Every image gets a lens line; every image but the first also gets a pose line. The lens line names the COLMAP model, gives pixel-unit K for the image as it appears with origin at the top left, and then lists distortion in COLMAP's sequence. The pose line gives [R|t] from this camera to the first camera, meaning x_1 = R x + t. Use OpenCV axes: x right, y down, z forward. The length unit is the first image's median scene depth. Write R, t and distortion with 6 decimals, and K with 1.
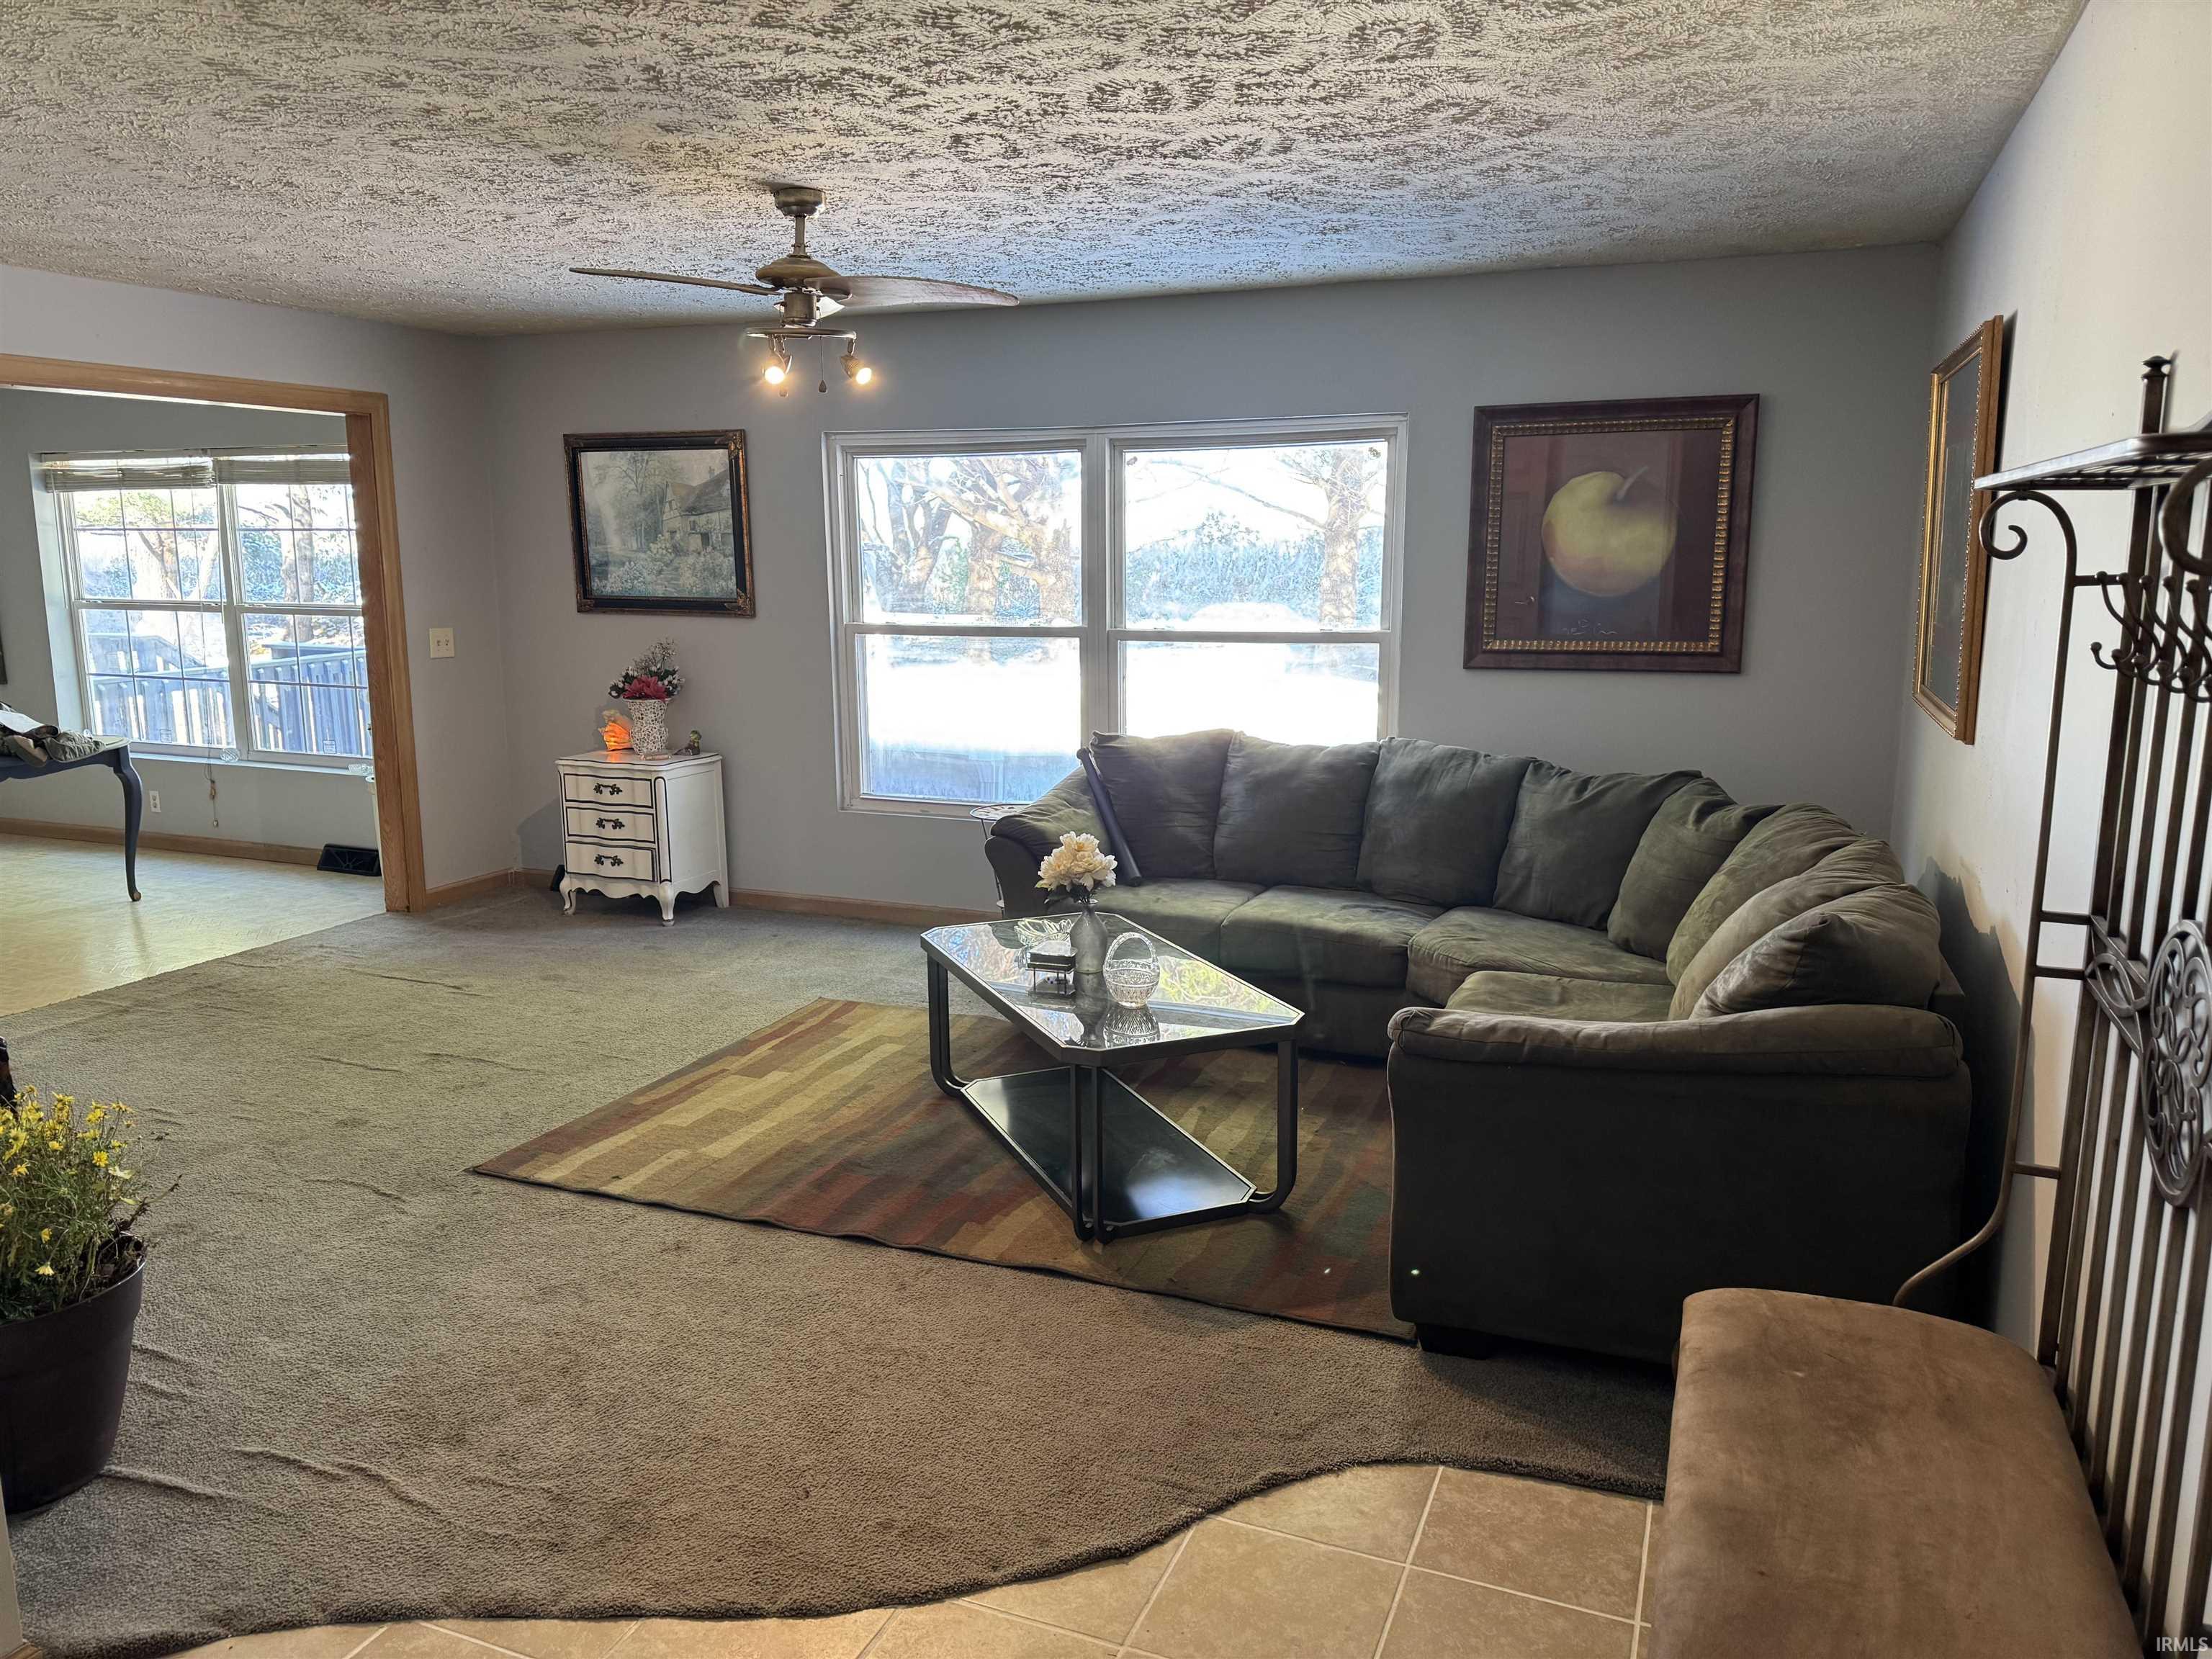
lens RADIAL K [[1537.6, 0, 1106.0], [0, 1537.6, 829.5], [0, 0, 1]] dist [0.122737, -0.143571]
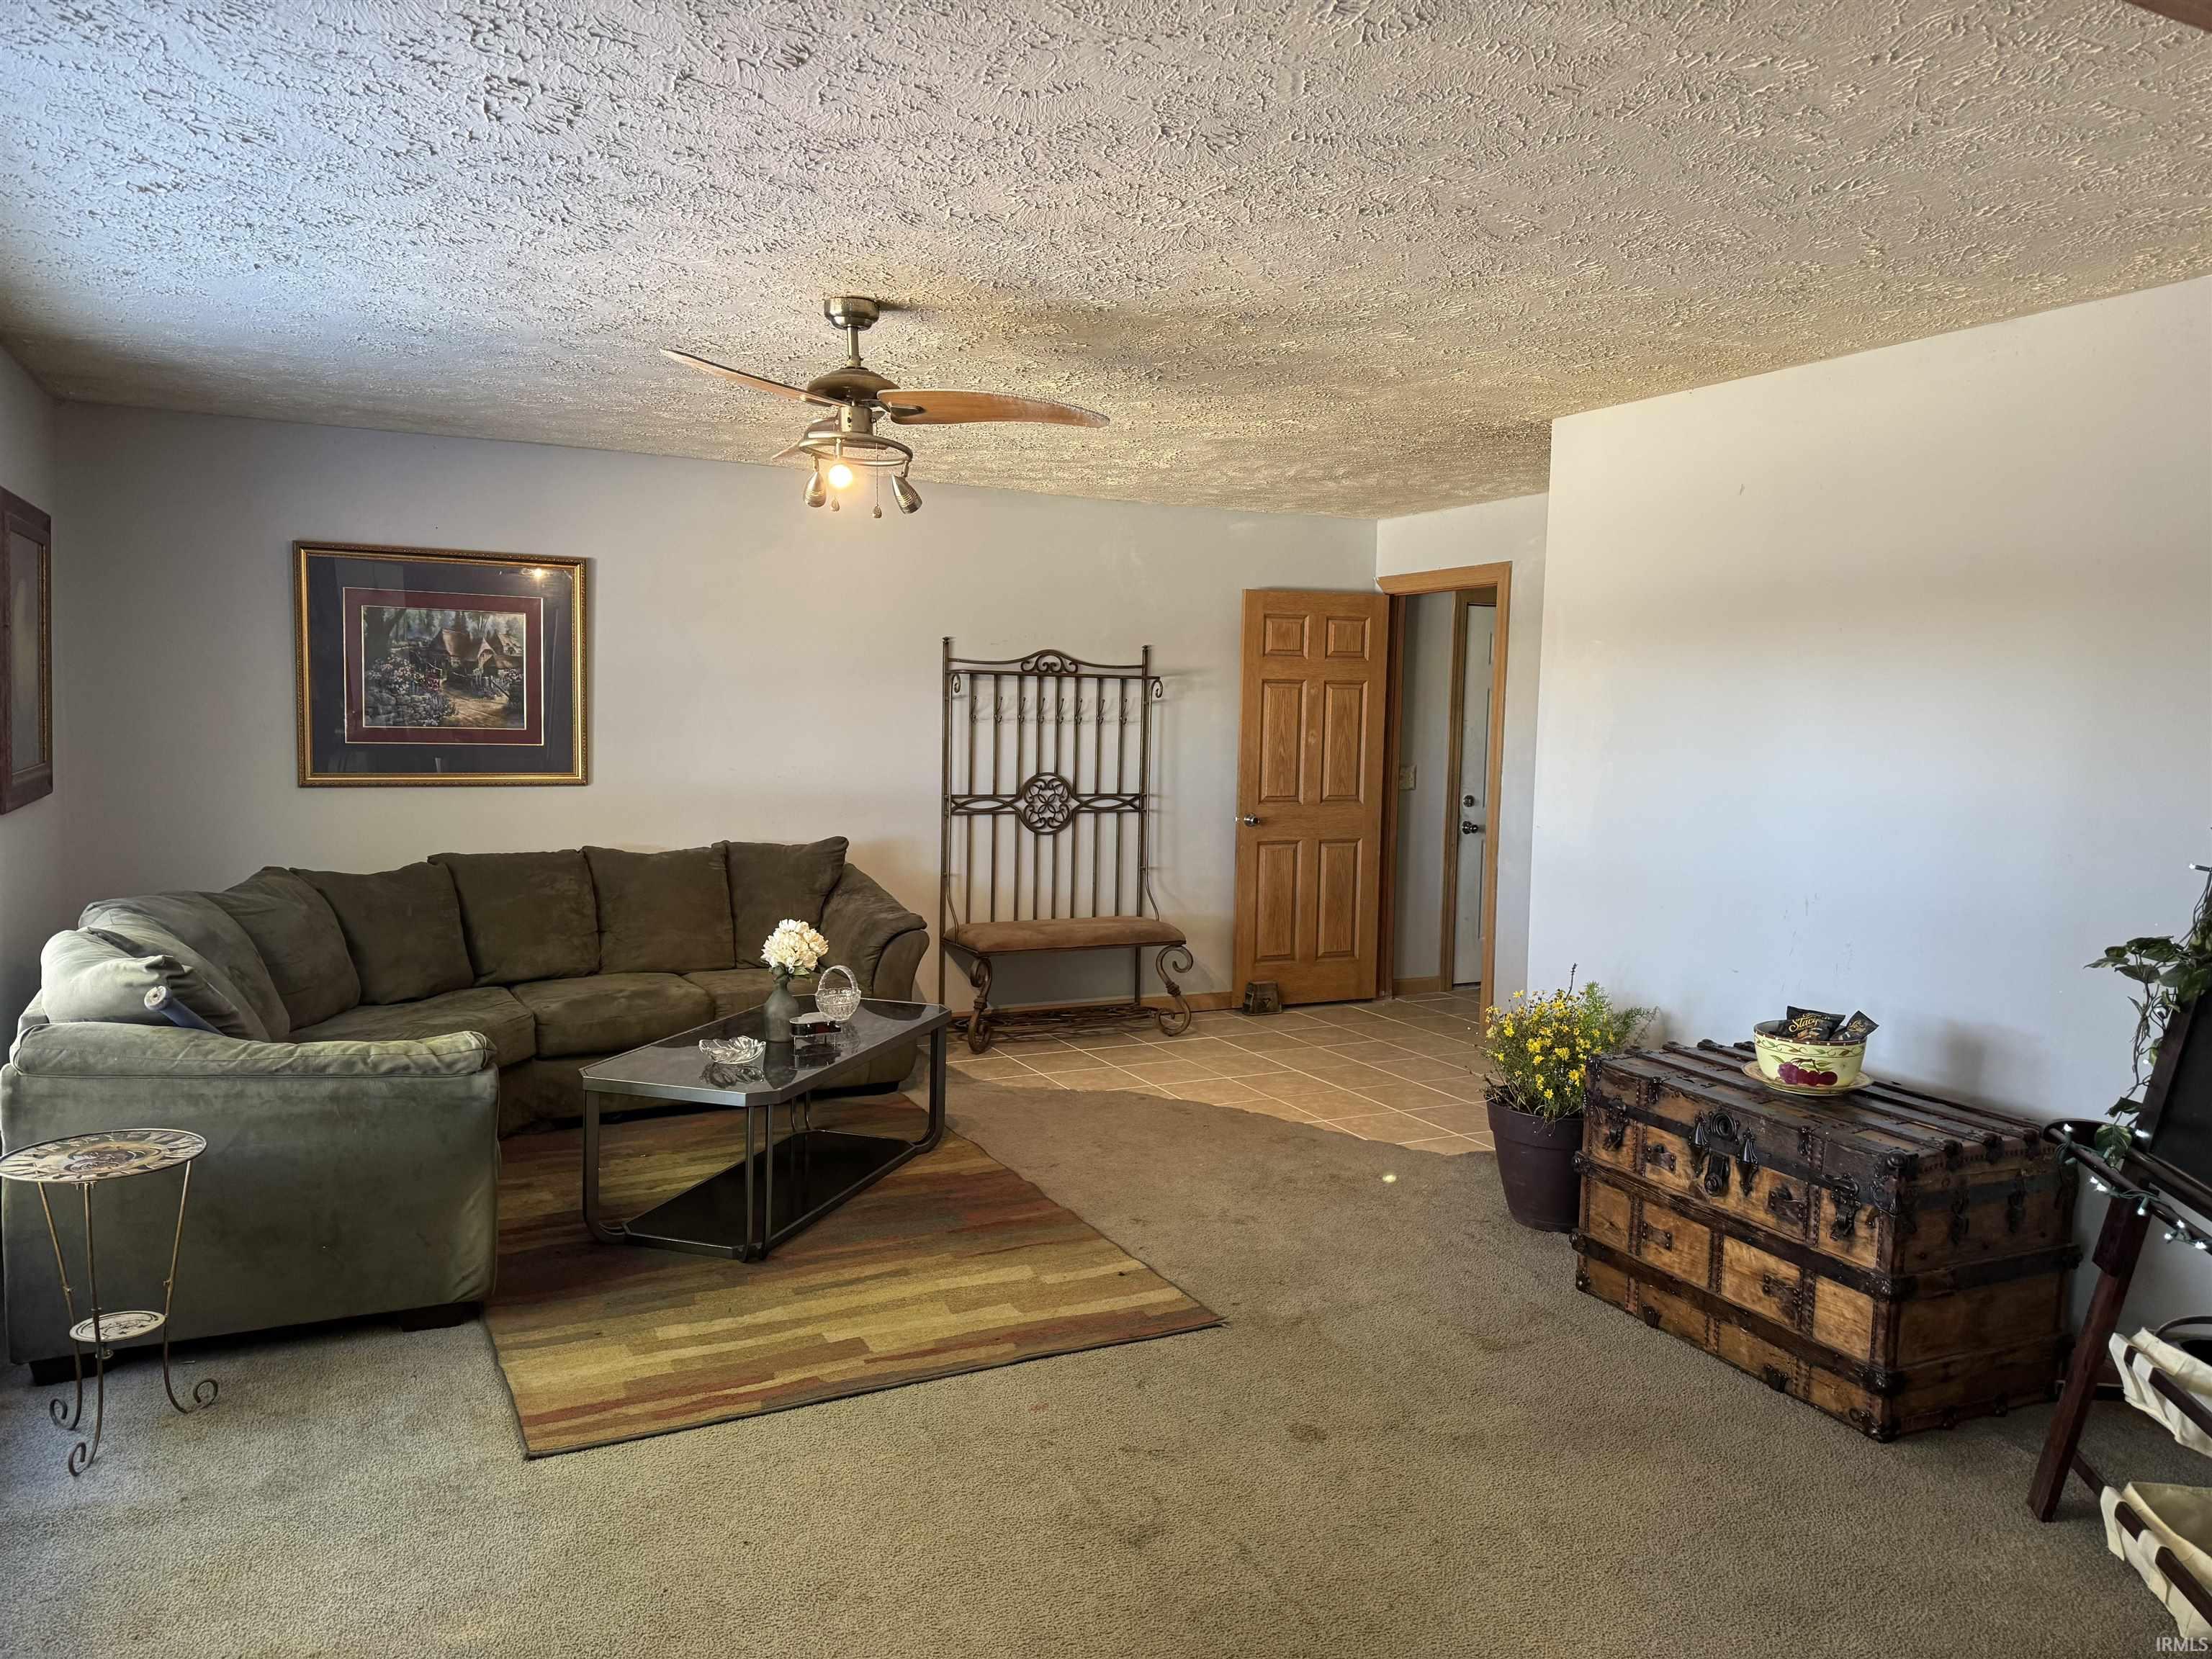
lens RADIAL K [[1537.6, 0, 1106.0], [0, 1537.6, 829.5], [0, 0, 1]] dist [0.122737, -0.143571]
pose [[-0.752890, -0.071361, 0.654266, -0.830518], [0.104683, 0.968464, 0.226093, -0.259645], [-0.649768, 0.238713, -0.721677, 1.453969]]
